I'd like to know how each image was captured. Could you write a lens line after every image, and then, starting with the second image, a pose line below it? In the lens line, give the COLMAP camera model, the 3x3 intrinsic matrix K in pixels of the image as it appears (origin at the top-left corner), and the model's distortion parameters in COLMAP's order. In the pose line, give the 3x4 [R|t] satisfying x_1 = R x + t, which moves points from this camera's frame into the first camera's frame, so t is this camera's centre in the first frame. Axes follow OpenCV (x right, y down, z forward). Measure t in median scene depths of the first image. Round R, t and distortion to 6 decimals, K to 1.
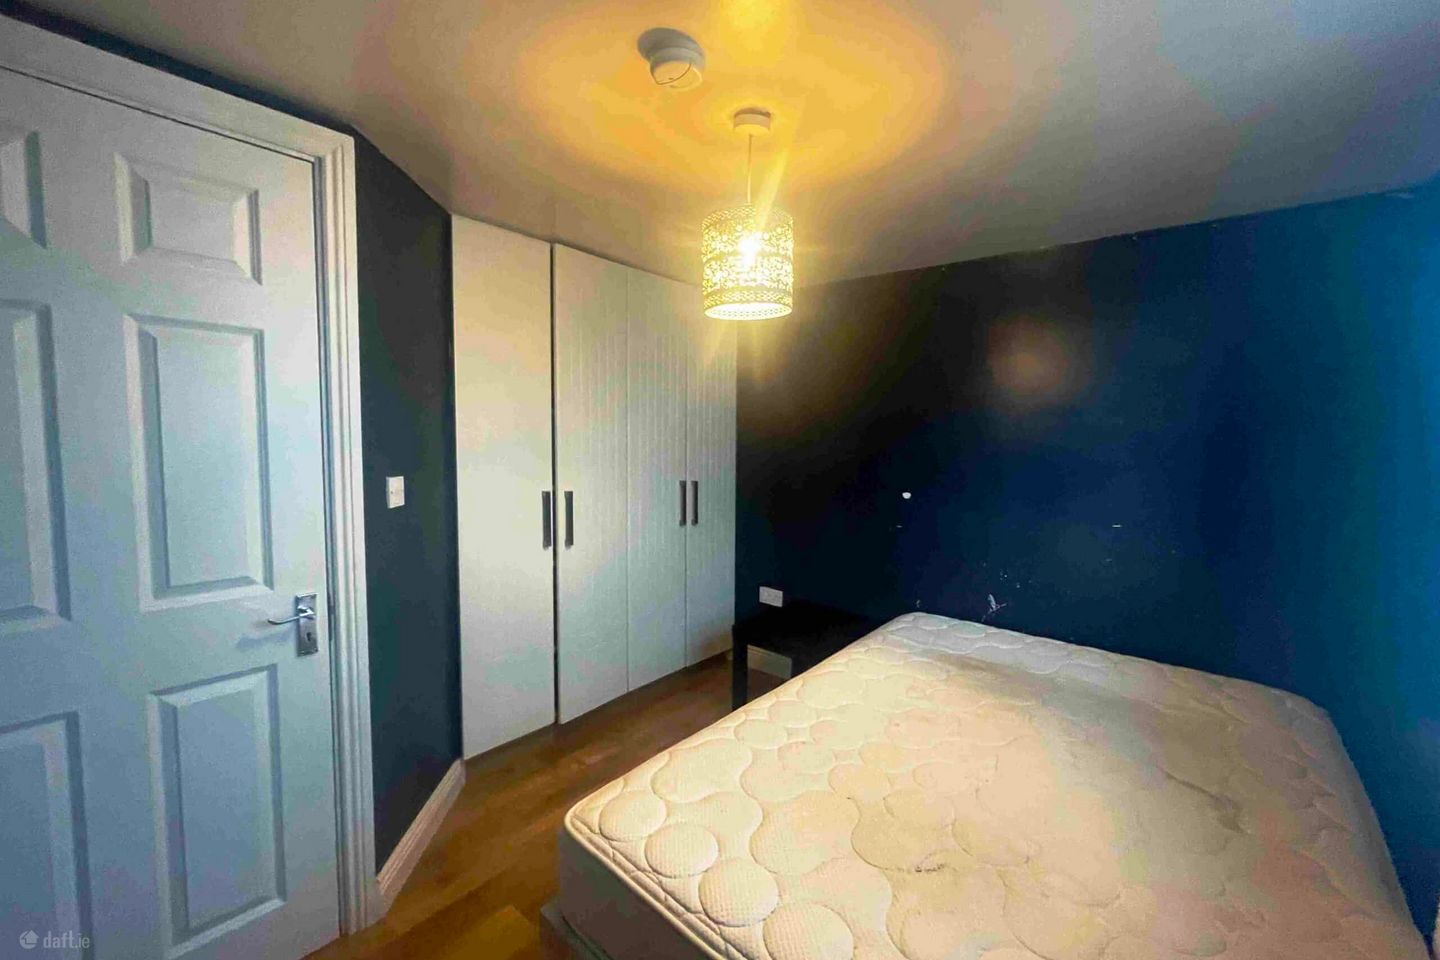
lens RADIAL K [[556.2, 0, 720.0], [0, 556.2, 480.0], [0, 0, 1]] dist [-0.000415, -0.000065]
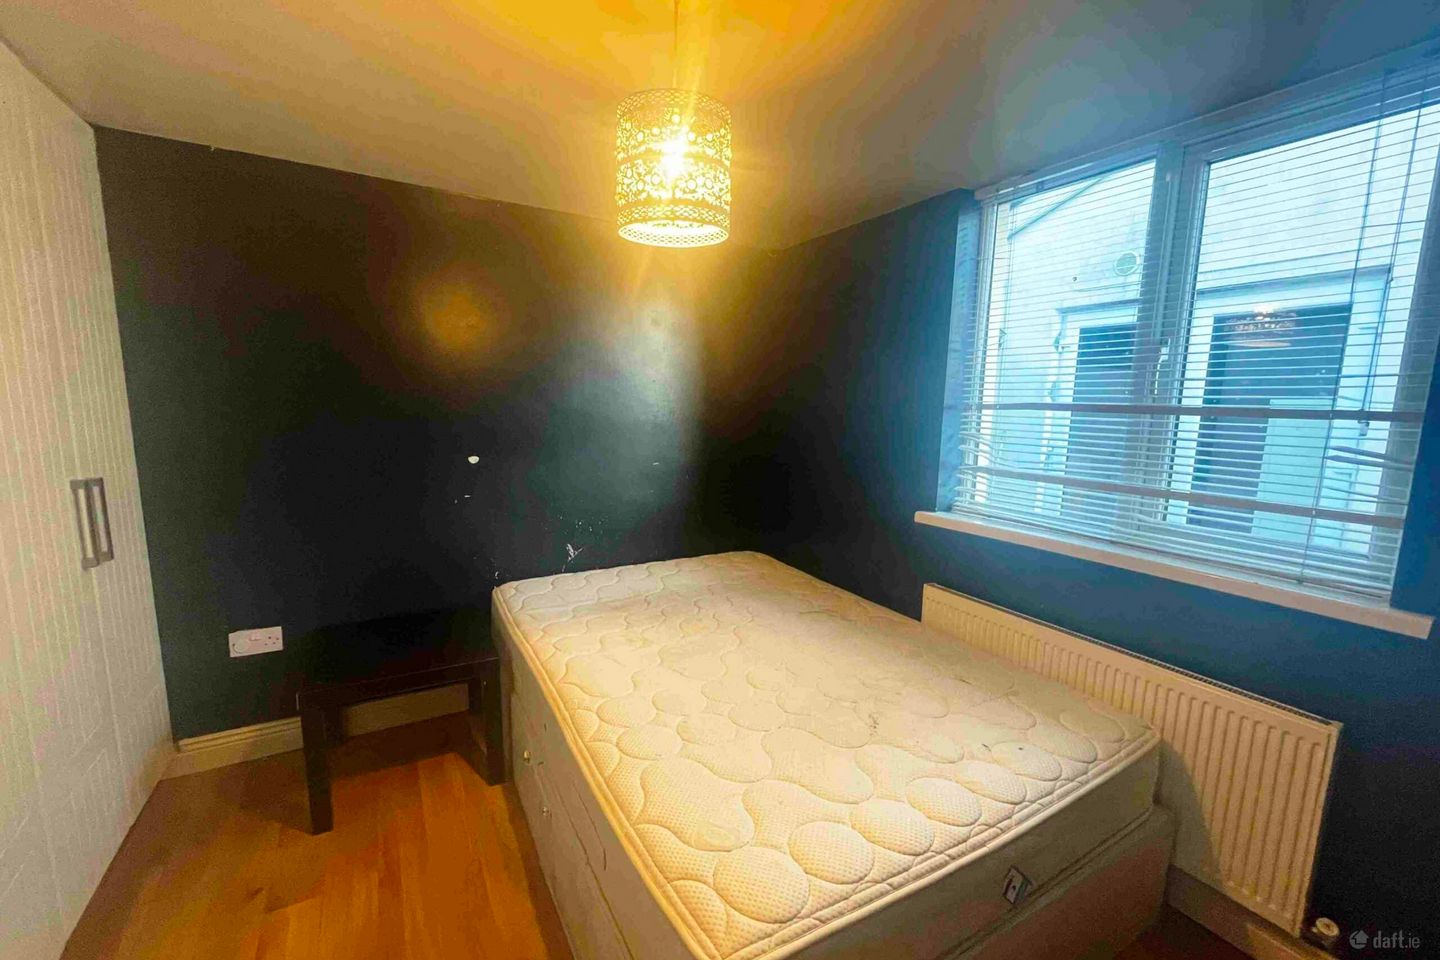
lens RADIAL K [[588.0, 0, 720.0], [0, 588.0, 480.0], [0, 0, 1]] dist [0.000118, -0.000047]
pose [[0.308120, -0.132989, 0.942006, -0.771640], [0.050006, 0.991076, 0.123560, -0.049419], [-0.950032, 0.009034, 0.312021, 0.714533]]
